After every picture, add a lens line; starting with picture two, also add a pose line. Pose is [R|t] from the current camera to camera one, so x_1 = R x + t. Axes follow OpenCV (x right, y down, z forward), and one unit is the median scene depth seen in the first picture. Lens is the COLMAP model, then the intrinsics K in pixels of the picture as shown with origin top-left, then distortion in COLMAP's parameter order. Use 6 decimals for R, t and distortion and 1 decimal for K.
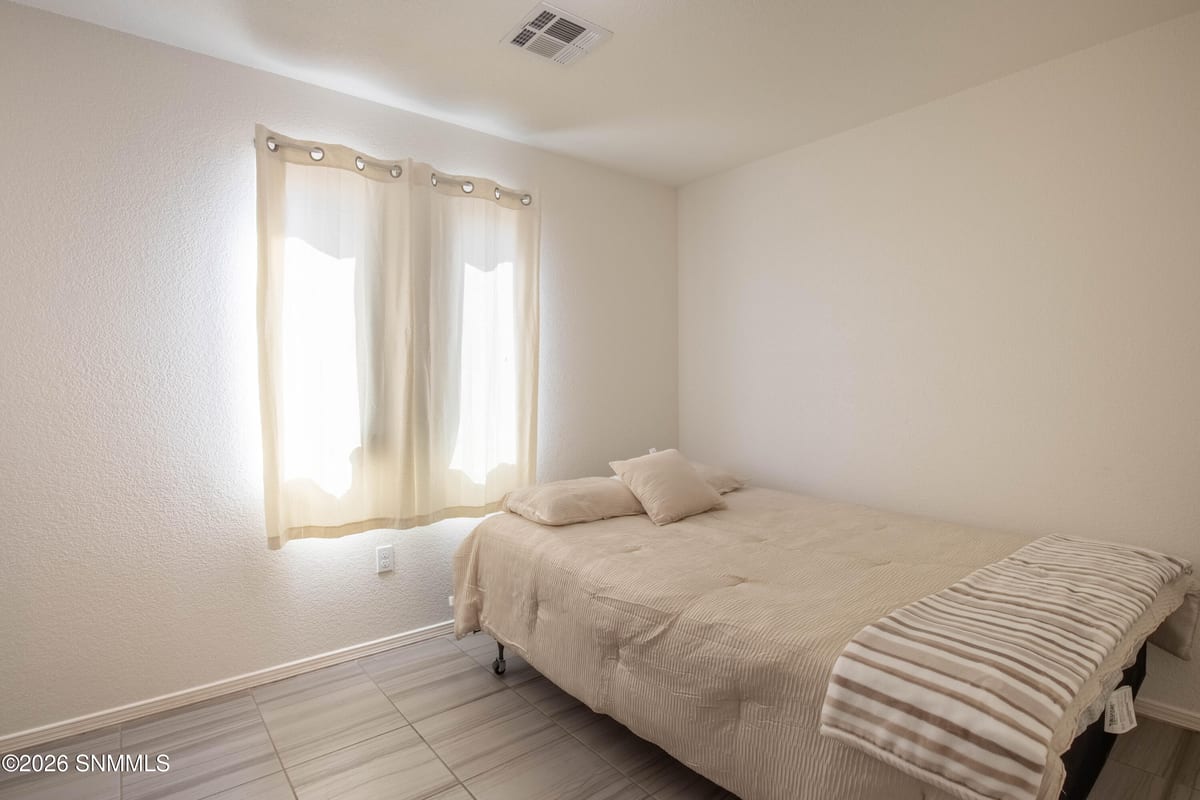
lens RADIAL K [[591.3, 0, 600.4], [0, 591.3, 397.5], [0, 0, 1]] dist [-0.038172, 0.005534]
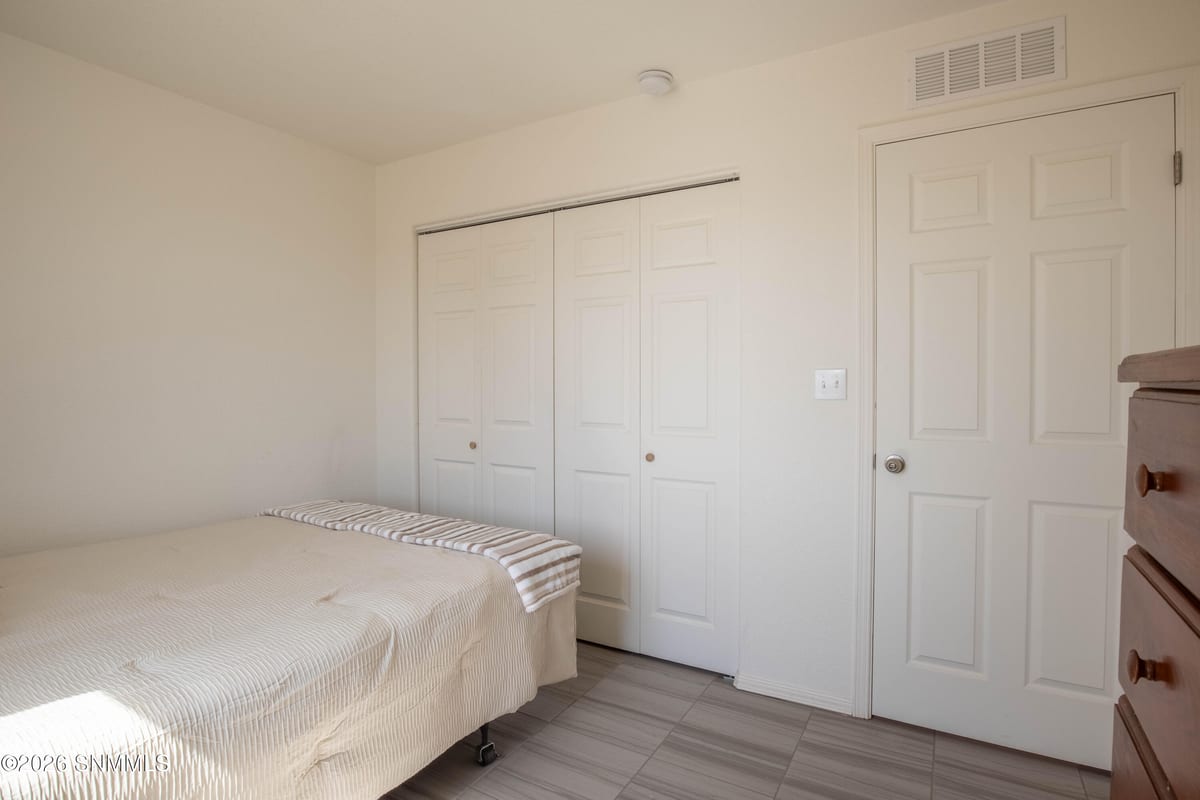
lens RADIAL K [[591.3, 0, 600.9], [0, 591.3, 394.9], [0, 0, 1]] dist [-0.038172, 0.005534]
pose [[-0.345560, -0.018423, 0.938216, -1.268791], [0.019661, 0.999446, 0.026867, -0.044289], [-0.938191, 0.027730, -0.345006, 1.499543]]
